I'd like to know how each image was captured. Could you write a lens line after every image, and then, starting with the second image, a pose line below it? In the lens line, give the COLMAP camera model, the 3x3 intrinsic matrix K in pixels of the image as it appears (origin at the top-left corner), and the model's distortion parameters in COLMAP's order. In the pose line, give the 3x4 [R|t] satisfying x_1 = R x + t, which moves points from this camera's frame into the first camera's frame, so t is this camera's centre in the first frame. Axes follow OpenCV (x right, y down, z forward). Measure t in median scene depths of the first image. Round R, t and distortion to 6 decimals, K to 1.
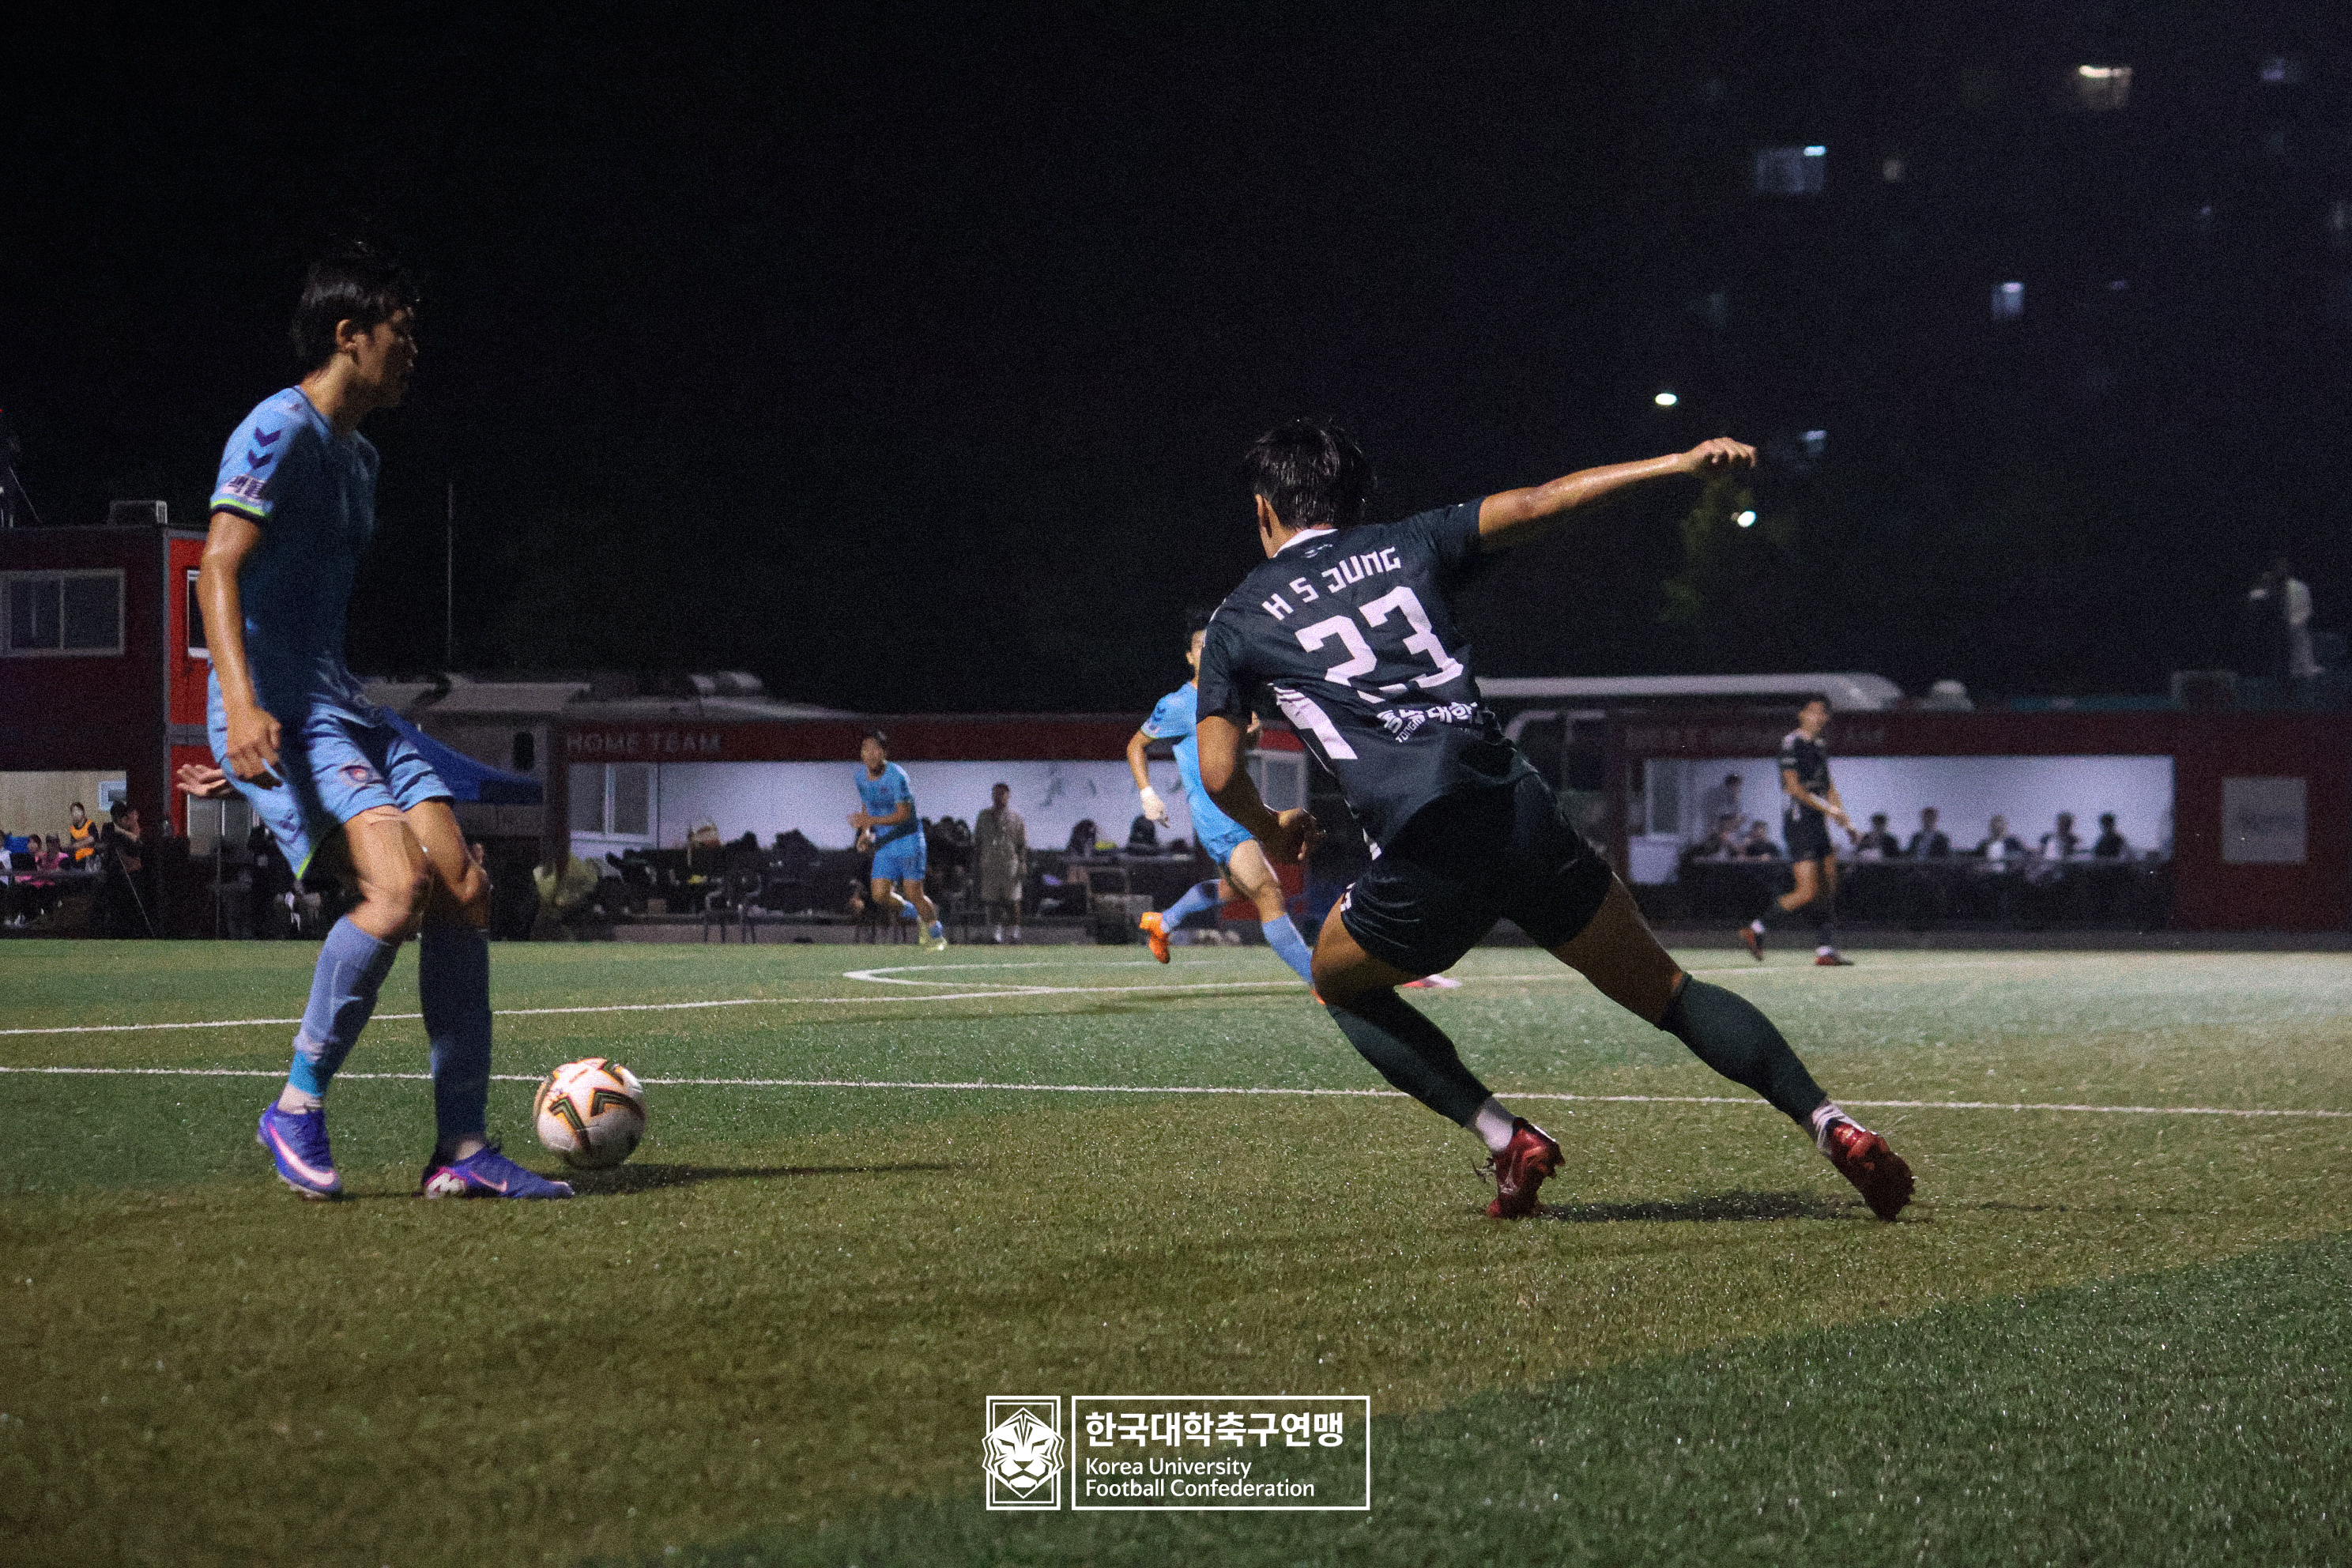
lens RADIAL K [[7577.4, 0, 1175.1], [0, 7577.4, 782.6], [0, 0, 1]] dist [0.364617, 0.000000]
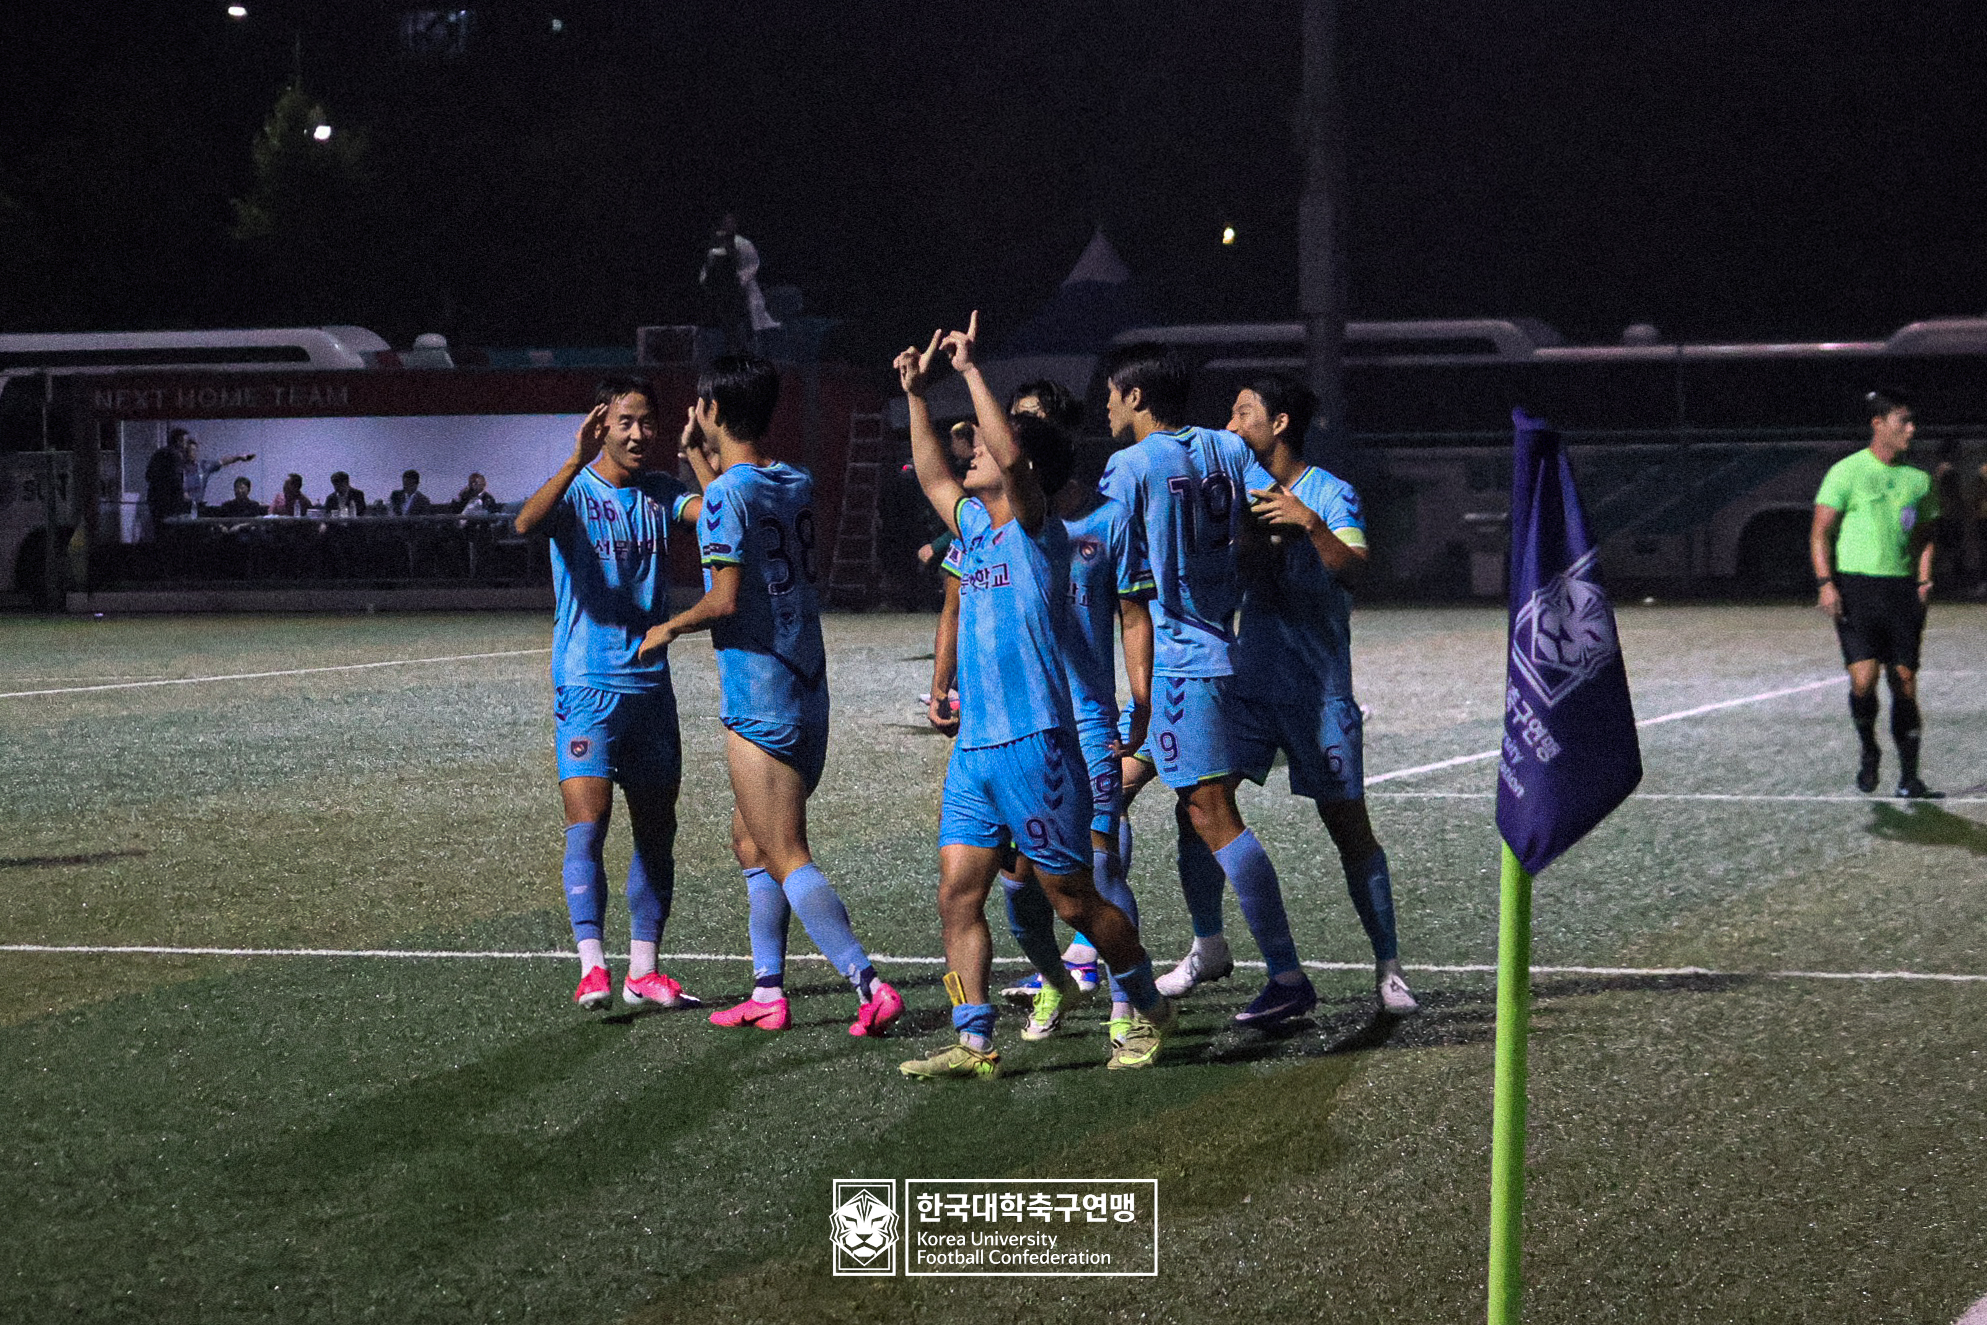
lens RADIAL K [[5131.9, 0, 993.3], [0, 5131.9, 662.8], [0, 0, 1]] dist [-0.185641, 0.000000]
pose [[0.960181, -0.018931, 0.278737, -0.013401], [0.007791, 0.999128, 0.041017, 0.002474], [-0.279270, -0.037212, 0.959491, 0.340046]]
